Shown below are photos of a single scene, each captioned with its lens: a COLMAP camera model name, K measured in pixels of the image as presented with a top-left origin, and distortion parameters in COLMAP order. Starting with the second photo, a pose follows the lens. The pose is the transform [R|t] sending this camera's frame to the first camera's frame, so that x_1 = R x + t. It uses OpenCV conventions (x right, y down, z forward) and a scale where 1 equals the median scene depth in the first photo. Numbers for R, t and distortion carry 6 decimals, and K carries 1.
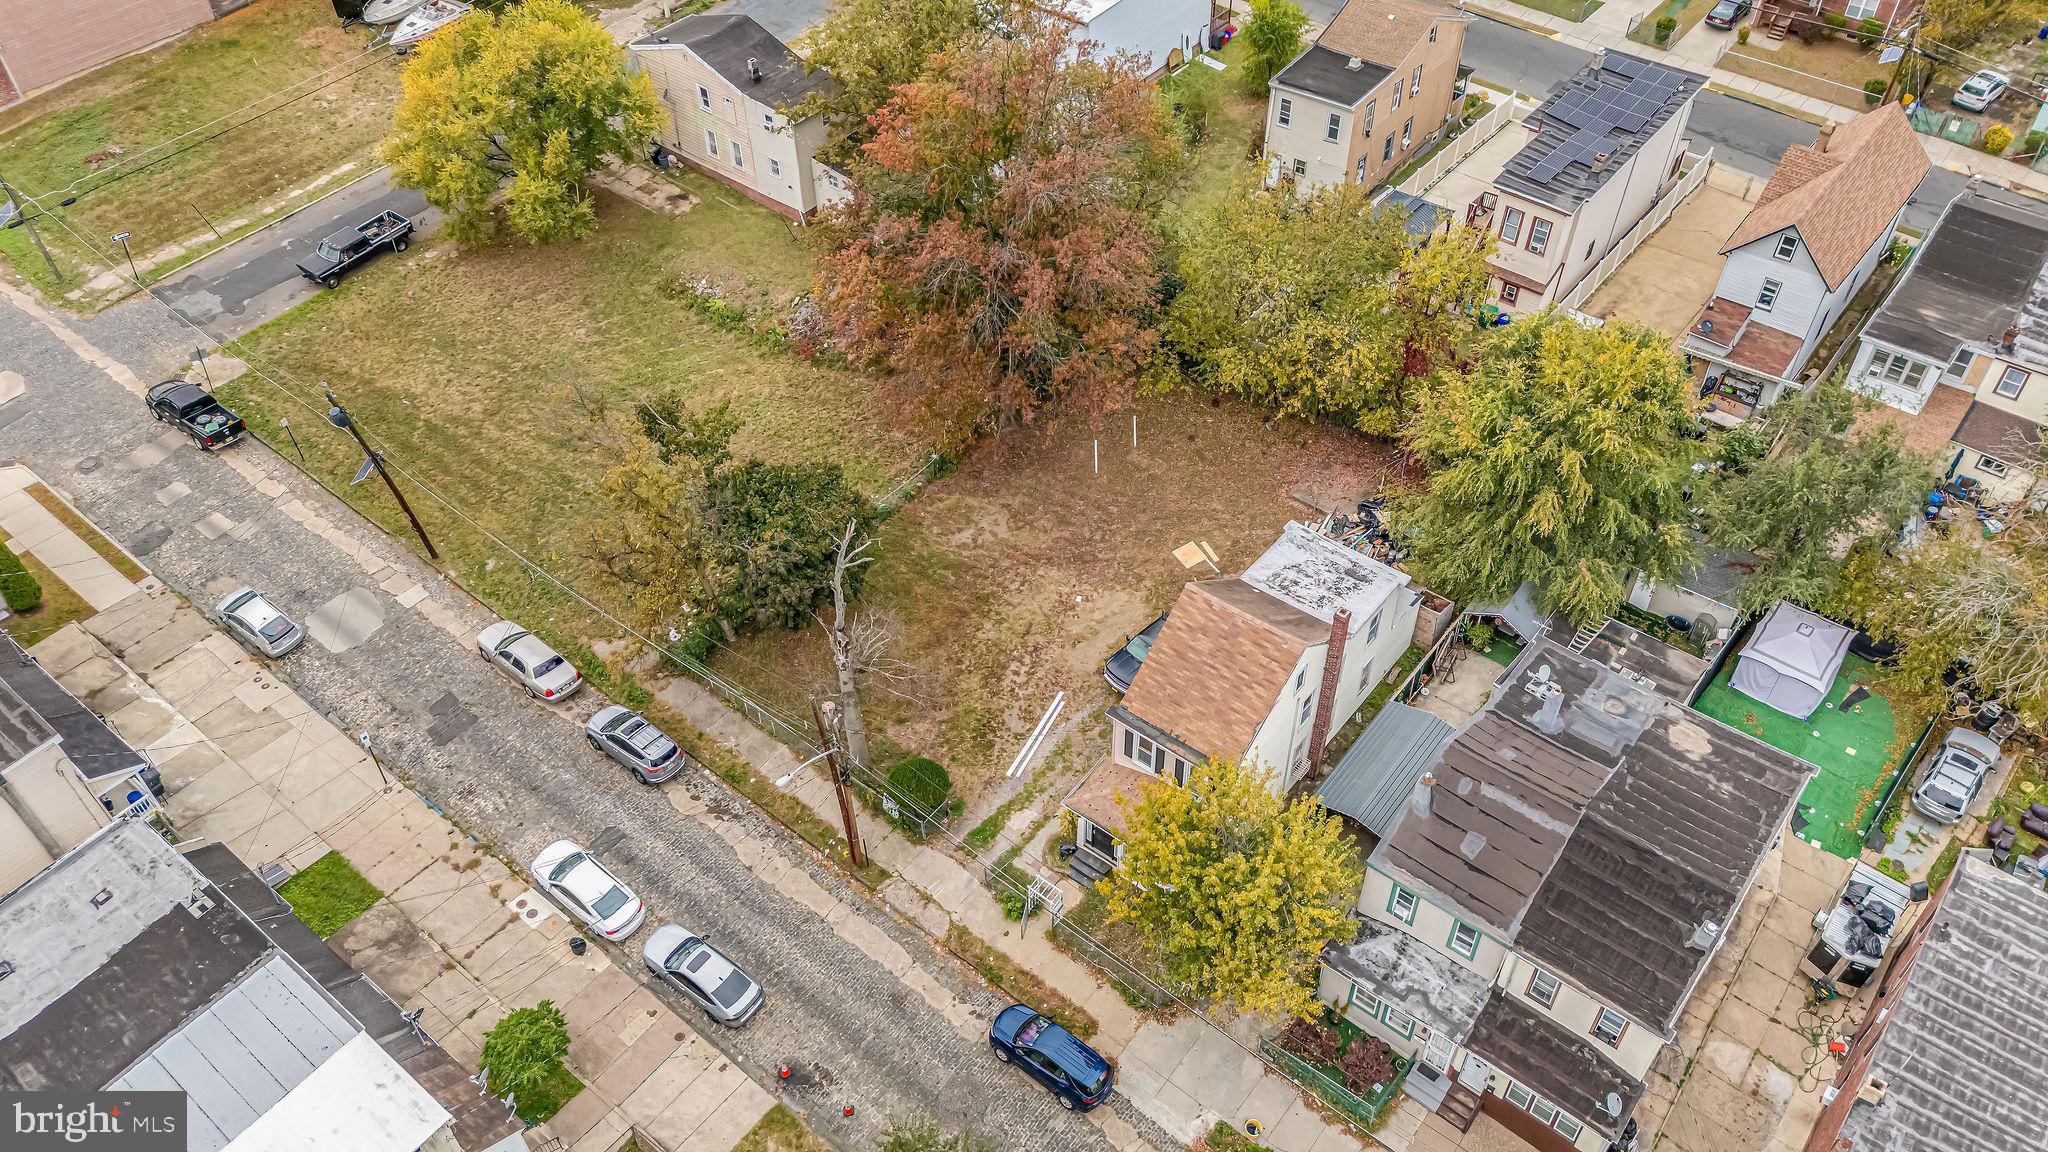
lens RADIAL K [[1507.1, 0, 1029.6], [0, 1507.1, 571.0], [0, 0, 1]] dist [0.042412, -0.013640]
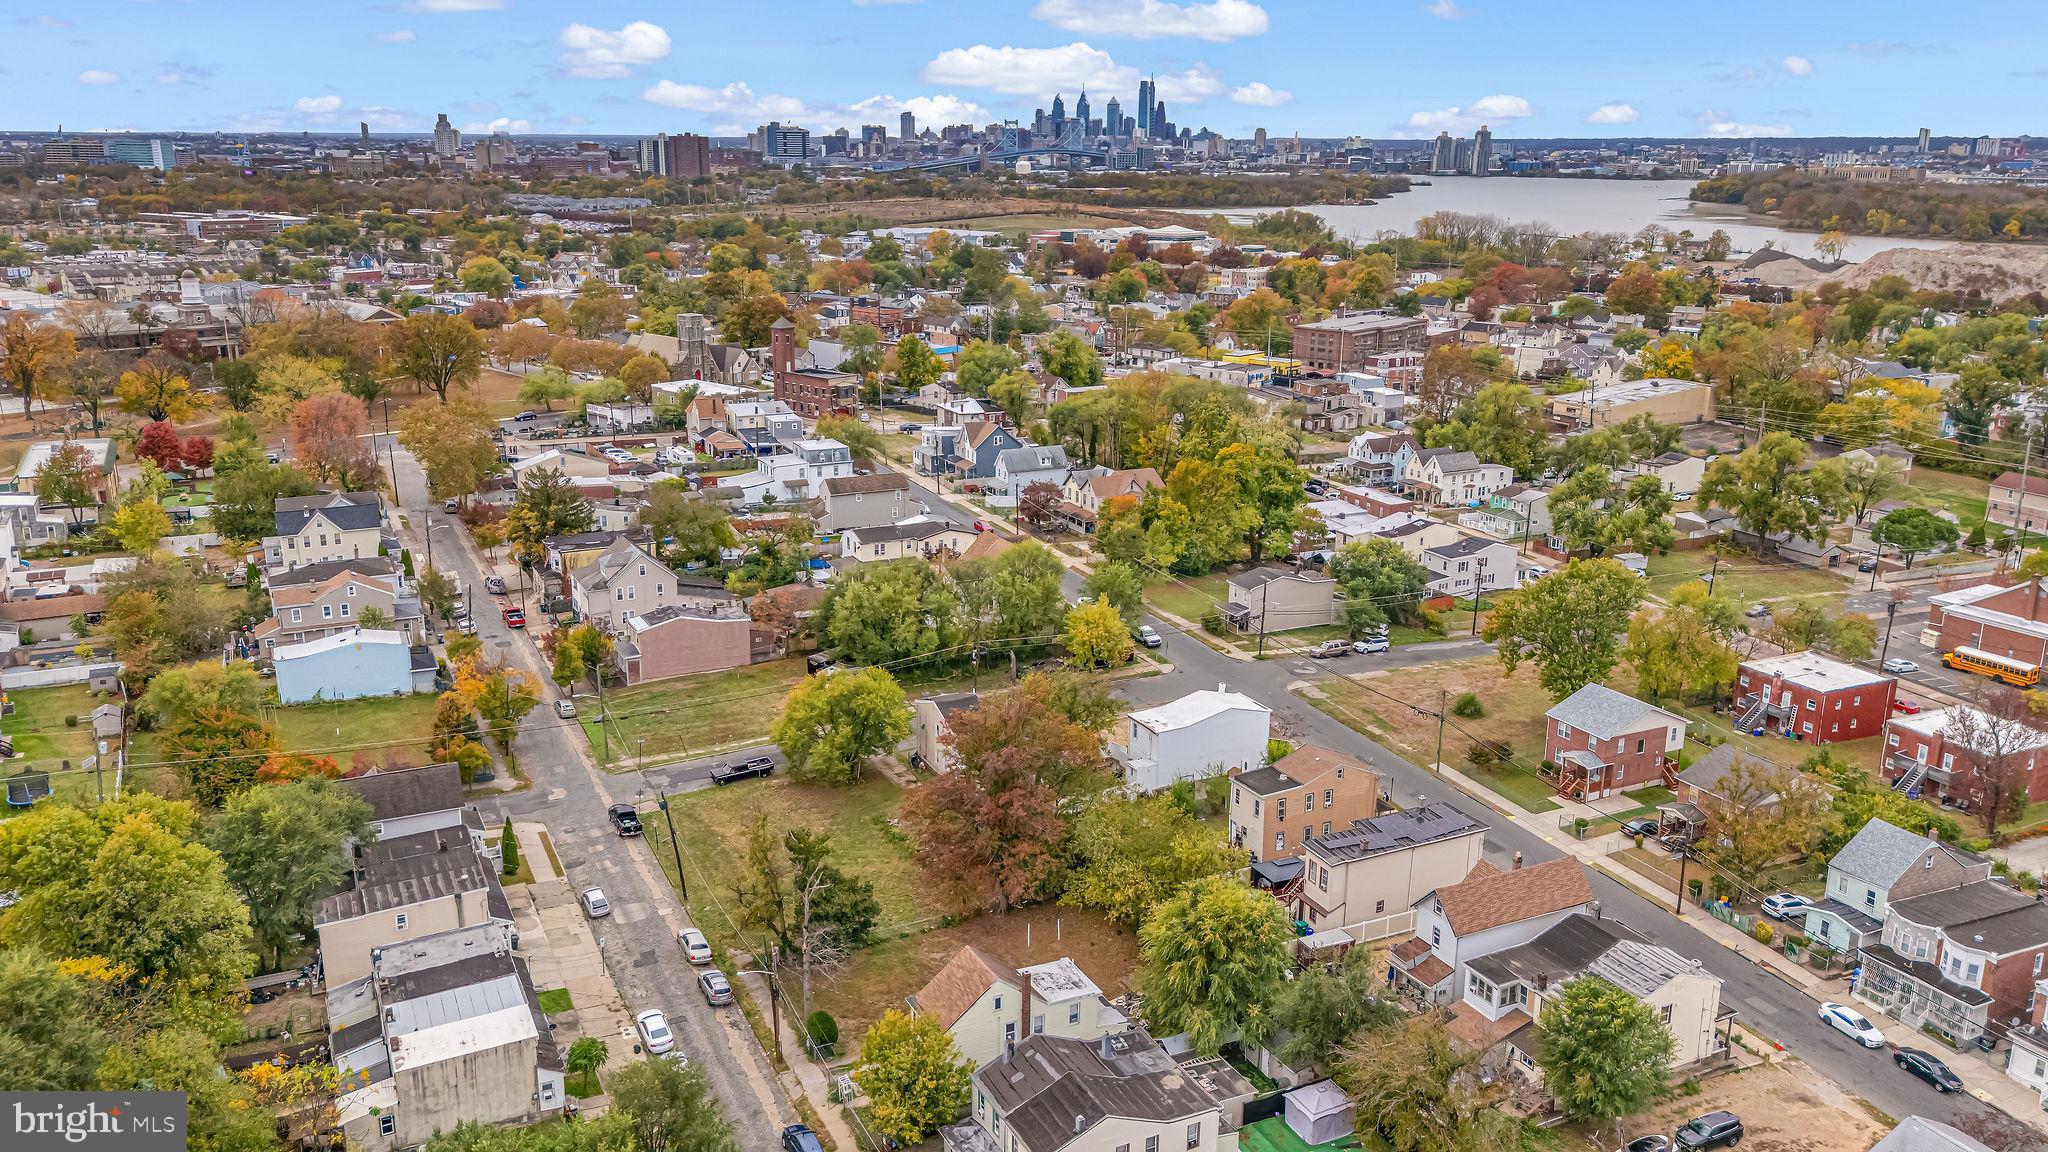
lens RADIAL K [[1507.1, 0, 1019.3], [0, 1507.1, 574.3], [0, 0, 1]] dist [0.042412, -0.013640]
pose [[0.908510, 0.135099, -0.395421, 0.635039], [-0.311758, 0.849243, -0.426137, 0.298920], [0.278238, 0.510425, 0.813664, -0.594564]]
